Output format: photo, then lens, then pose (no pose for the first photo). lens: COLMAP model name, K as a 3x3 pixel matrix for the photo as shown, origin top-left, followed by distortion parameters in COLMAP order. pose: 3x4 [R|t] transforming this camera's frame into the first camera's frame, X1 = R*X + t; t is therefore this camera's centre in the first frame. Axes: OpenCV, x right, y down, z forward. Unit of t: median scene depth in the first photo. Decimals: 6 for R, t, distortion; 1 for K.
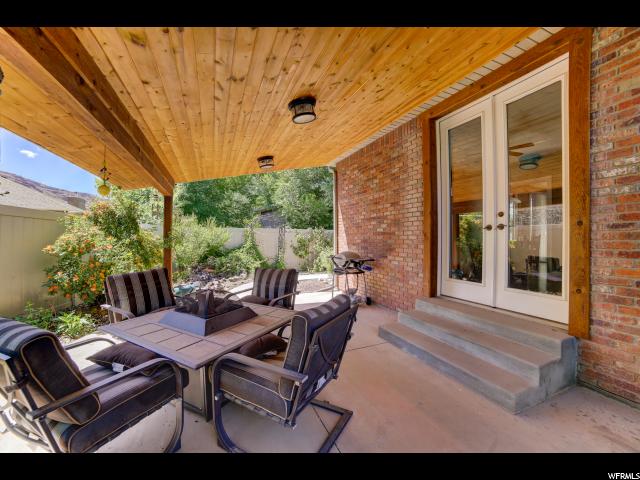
lens RADIAL K [[264.0, 0, 320.0], [0, 264.0, 240.0], [0, 0, 1]] dist [-0.091803, 0.029632]
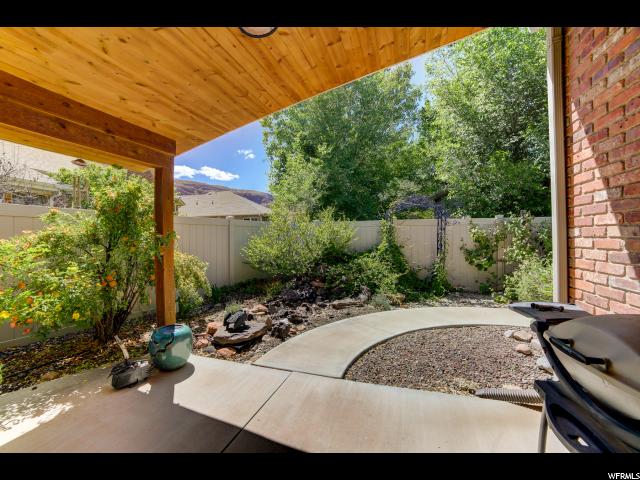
lens RADIAL K [[264.0, 0, 320.0], [0, 264.0, 240.0], [0, 0, 1]] dist [-0.091803, 0.029632]
pose [[0.758938, -0.003836, -0.651151, 0.021712], [0.011932, 0.999897, 0.008016, -0.003098], [0.651053, -0.013853, 0.758906, 0.378702]]
